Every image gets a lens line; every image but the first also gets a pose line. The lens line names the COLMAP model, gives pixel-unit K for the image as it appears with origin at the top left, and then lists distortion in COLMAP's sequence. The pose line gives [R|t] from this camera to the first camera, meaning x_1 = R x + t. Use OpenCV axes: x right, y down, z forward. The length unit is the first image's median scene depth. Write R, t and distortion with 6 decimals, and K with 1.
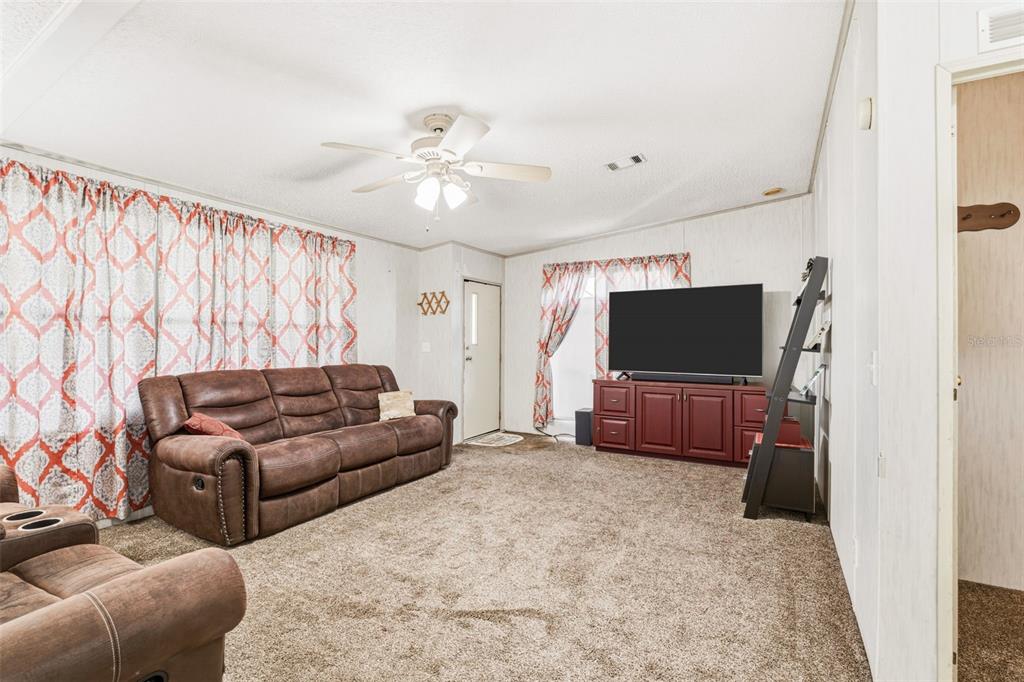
lens RADIAL K [[475.7, 0, 508.2], [0, 475.7, 331.8], [0, 0, 1]] dist [-0.020144, 0.009187]
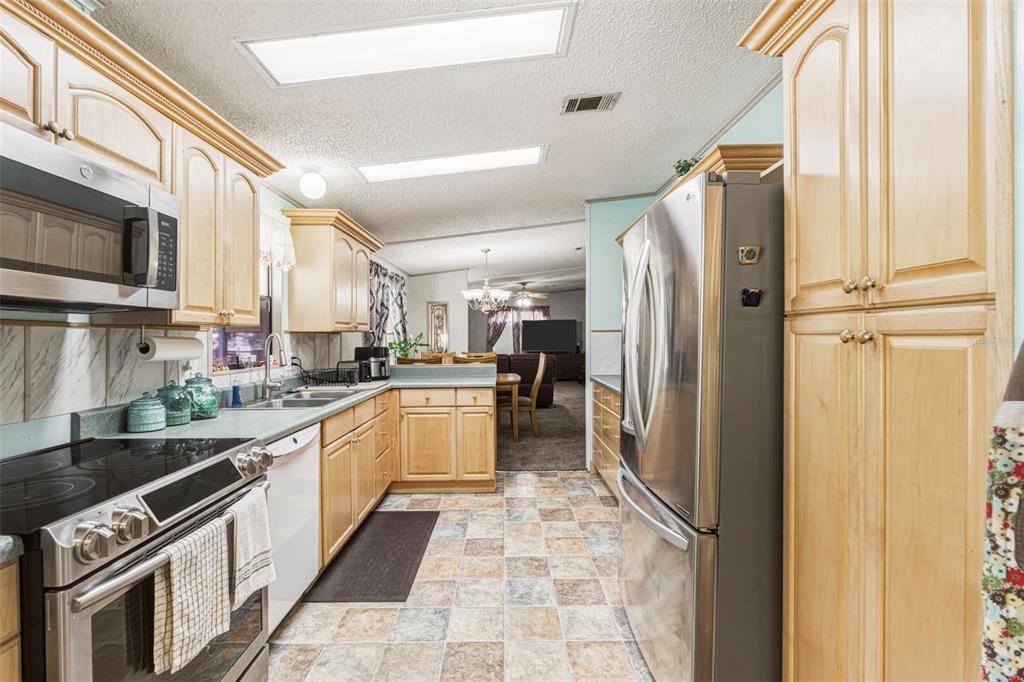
lens RADIAL K [[460.0, 0, 508.1], [0, 460.0, 337.2], [0, 0, 1]] dist [-0.017441, 0.007843]
pose [[0.867166, -0.010230, 0.497914, -1.488873], [0.000804, 0.999816, 0.019140, -0.055491], [-0.498019, -0.016197, 0.867015, -1.519244]]
